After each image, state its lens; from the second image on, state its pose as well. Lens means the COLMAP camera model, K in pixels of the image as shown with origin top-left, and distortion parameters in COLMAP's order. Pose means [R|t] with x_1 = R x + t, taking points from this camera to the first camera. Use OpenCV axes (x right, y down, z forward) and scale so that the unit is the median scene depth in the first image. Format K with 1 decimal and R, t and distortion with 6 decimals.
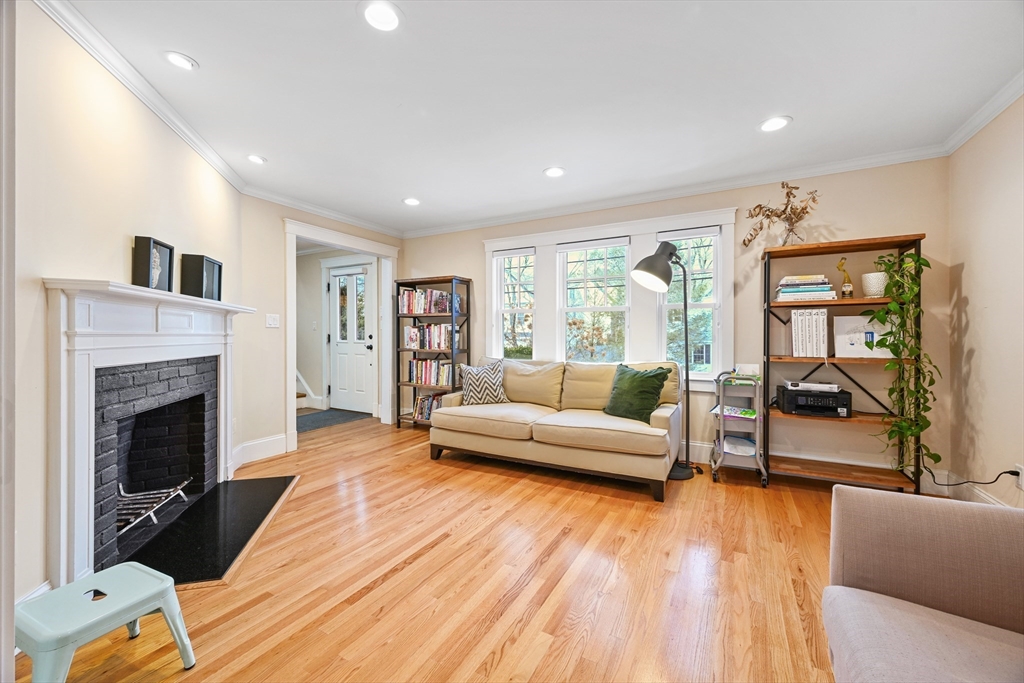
lens RADIAL K [[401.3, 0, 513.2], [0, 401.3, 336.1], [0, 0, 1]] dist [0.000375, 0.000295]
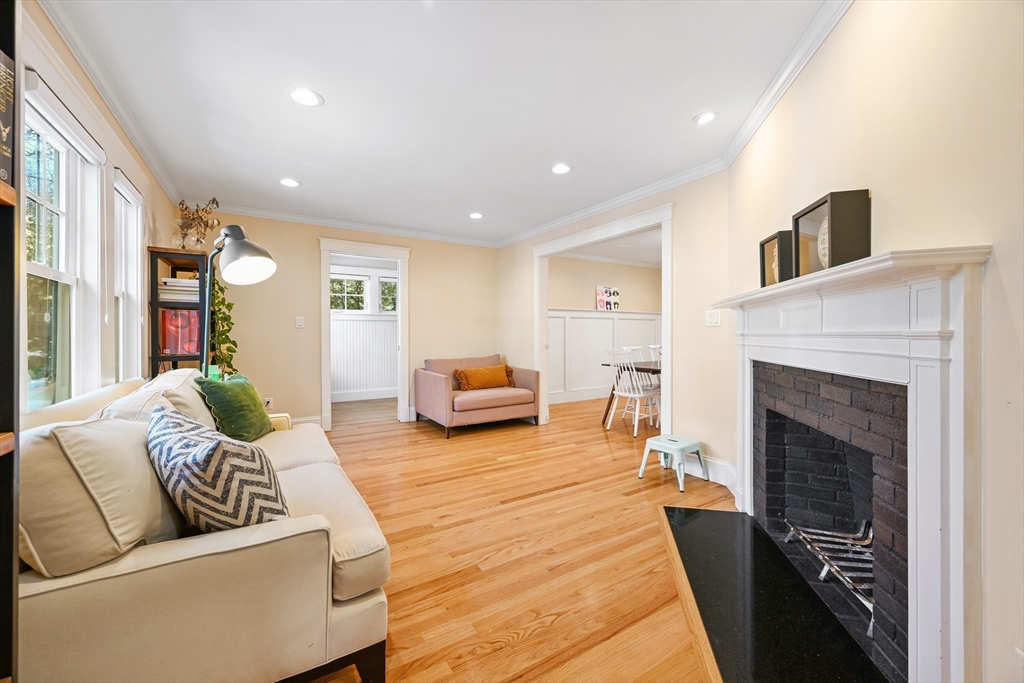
lens RADIAL K [[401.3, 0, 514.7], [0, 401.3, 336.1], [0, 0, 1]] dist [0.000375, 0.000295]
pose [[-0.876425, -0.004139, 0.481520, -0.593763], [-0.000068, 0.999964, 0.008471, -0.006650], [-0.481538, 0.007392, -0.876394, 1.564449]]
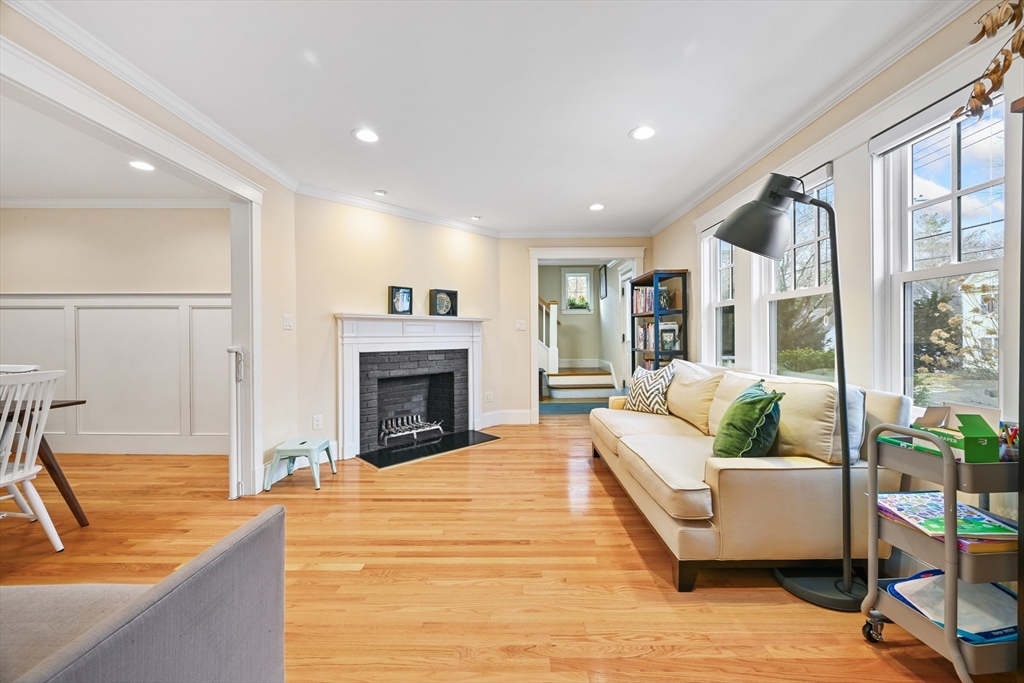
lens RADIAL K [[401.3, 0, 514.9], [0, 401.3, 338.8], [0, 0, 1]] dist [0.000375, 0.000295]
pose [[0.475688, 0.004859, -0.879601, 0.753767], [0.005806, 0.999946, 0.008664, -0.004211], [0.879595, -0.009228, 0.475634, 0.421823]]
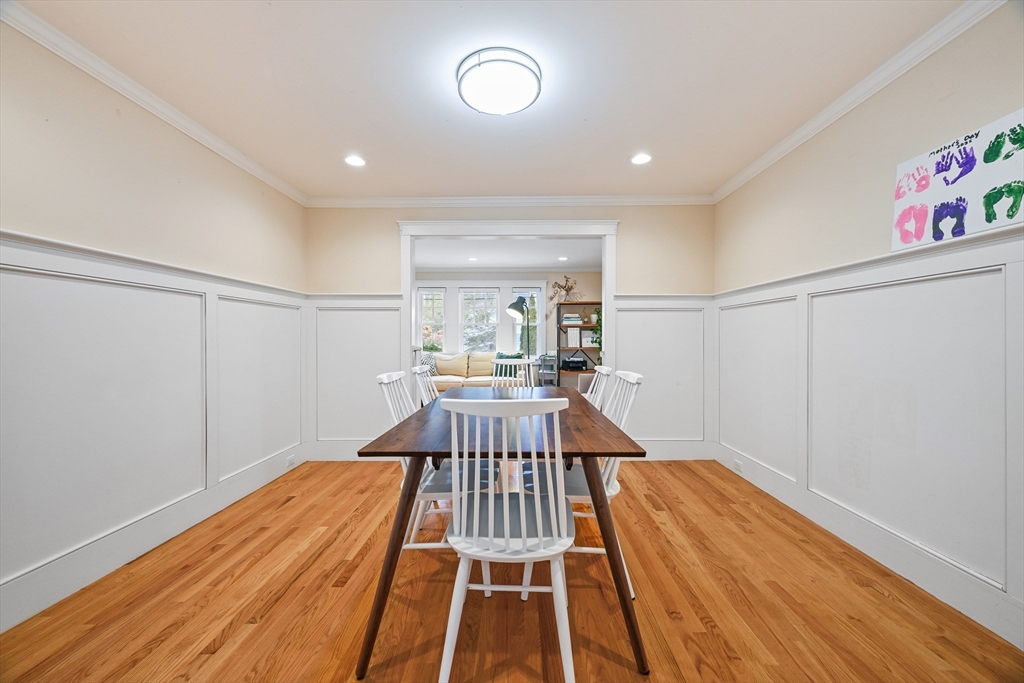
lens RADIAL K [[401.3, 0, 513.4], [0, 401.3, 339.5], [0, 0, 1]] dist [0.000375, 0.000295]
pose [[0.887390, -0.001237, 0.461018, -0.725013], [-0.000521, 0.999993, 0.003687, -0.004066], [-0.461019, -0.003512, 0.887383, -1.014690]]
